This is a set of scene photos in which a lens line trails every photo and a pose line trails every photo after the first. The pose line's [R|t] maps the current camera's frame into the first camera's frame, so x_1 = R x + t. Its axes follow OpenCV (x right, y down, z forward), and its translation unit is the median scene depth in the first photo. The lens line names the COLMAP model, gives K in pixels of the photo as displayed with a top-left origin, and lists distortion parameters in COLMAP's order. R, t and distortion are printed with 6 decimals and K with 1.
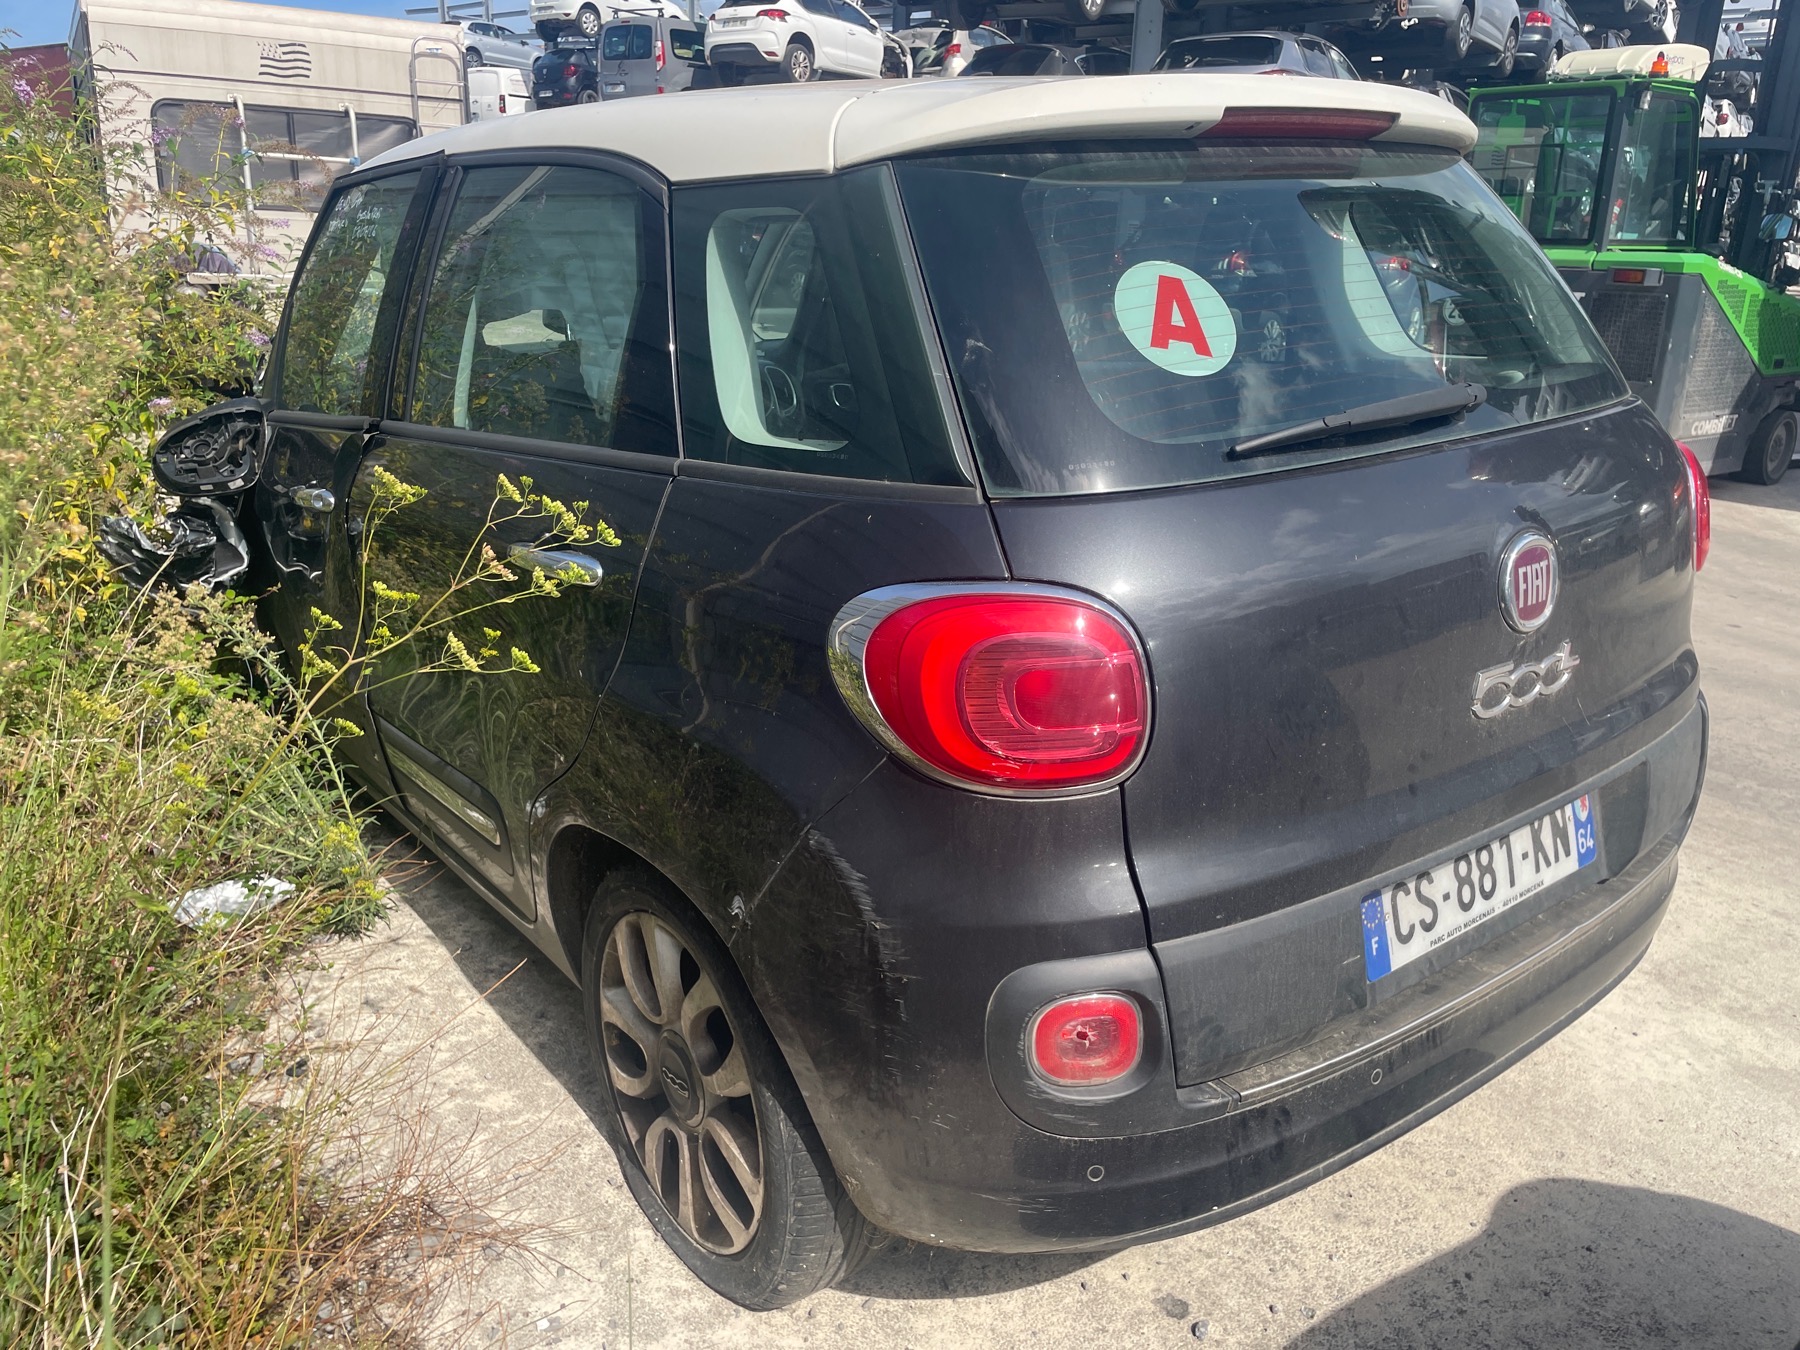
lens RADIAL K [[1382.9, 0, 907.2], [0, 1382.9, 671.1], [0, 0, 1]] dist [0.068963, -0.103865]
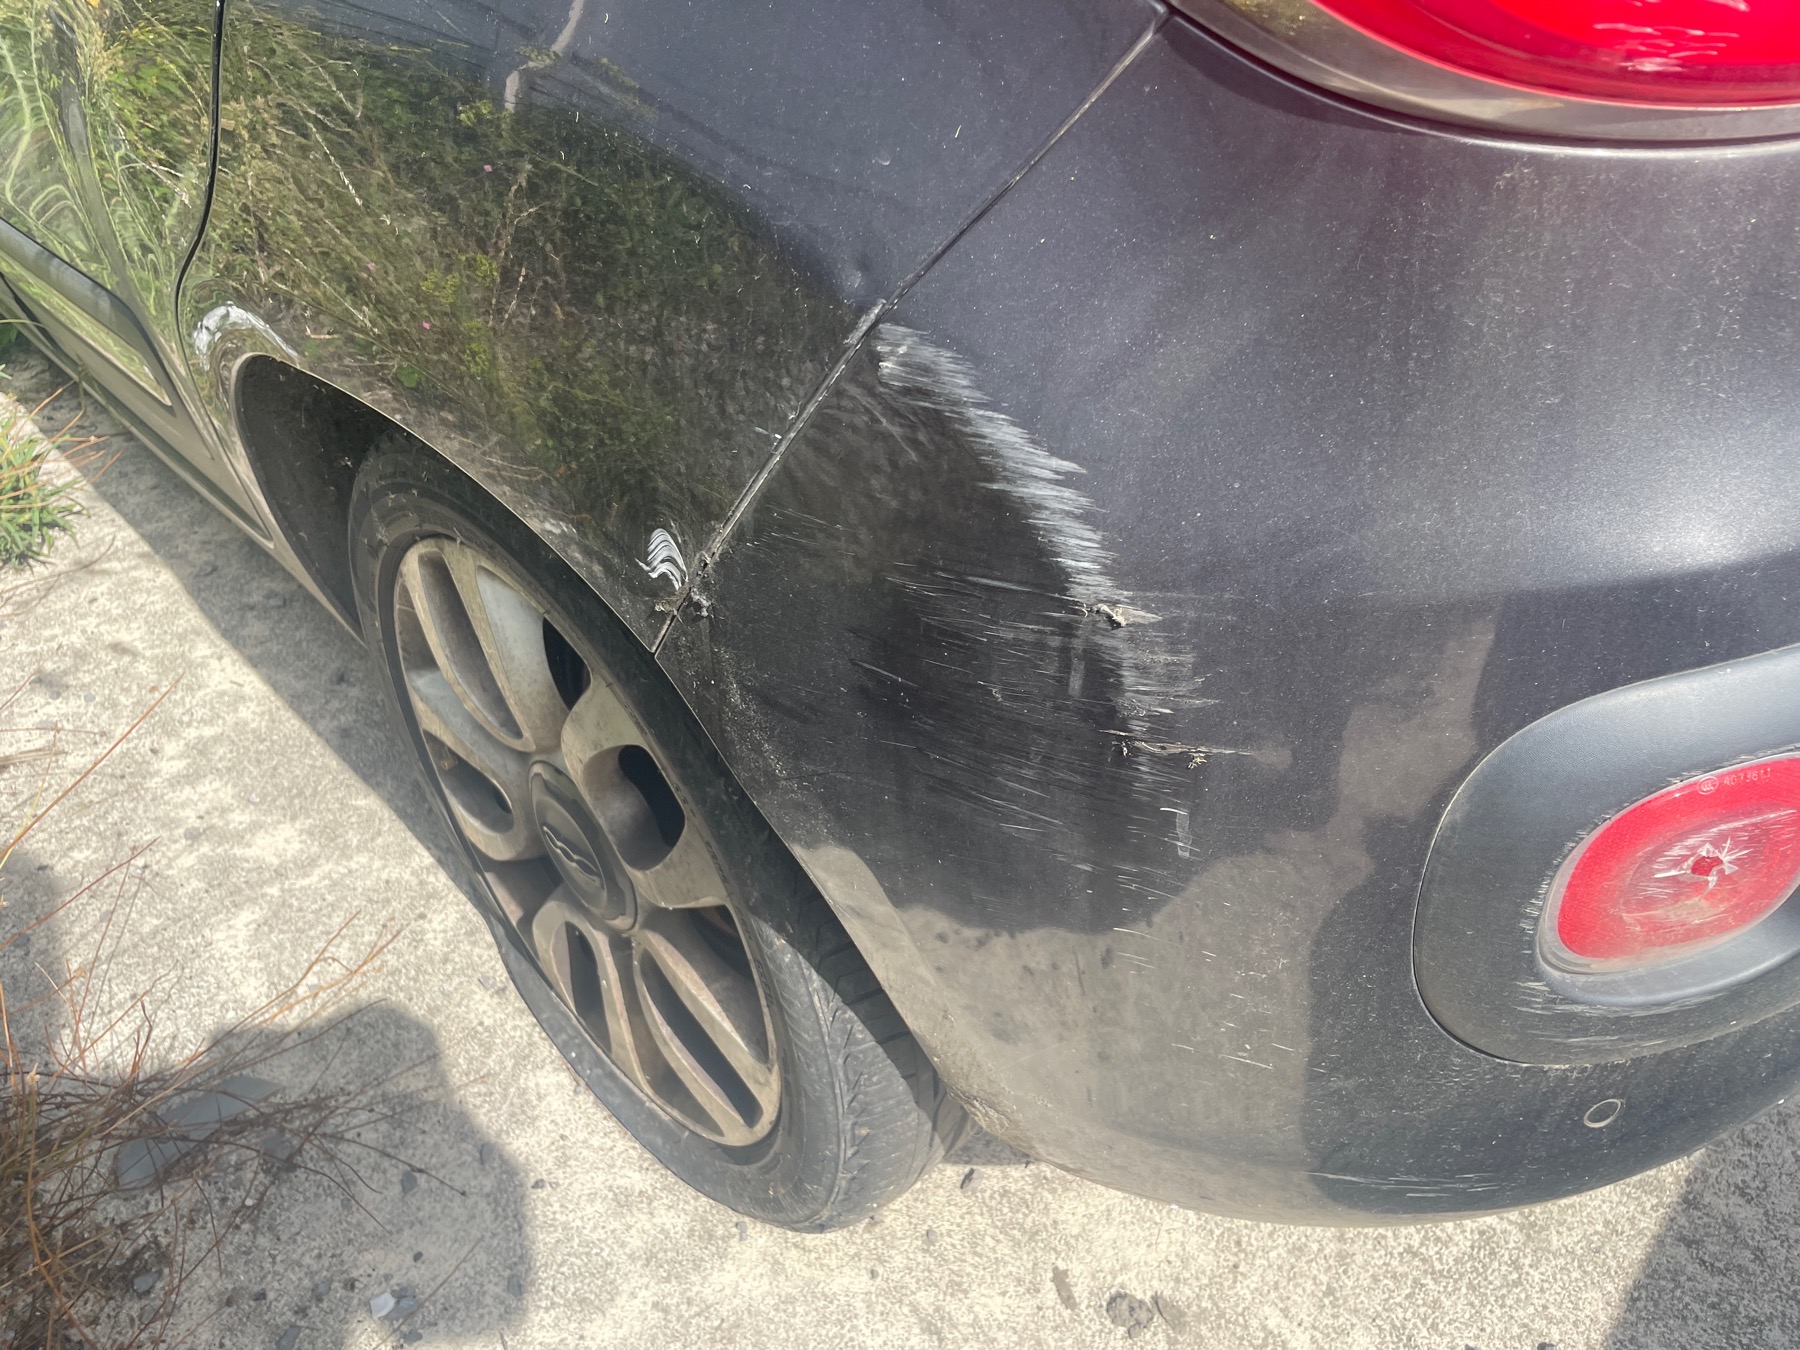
lens RADIAL K [[1382.9, 0, 907.2], [0, 1382.9, 671.1], [0, 0, 1]] dist [0.068963, -0.103865]
pose [[0.994635, -0.083191, 0.061492, -0.069168], [0.057040, 0.936906, 0.344897, 0.062440], [-0.086304, -0.339539, 0.936624, 0.530680]]
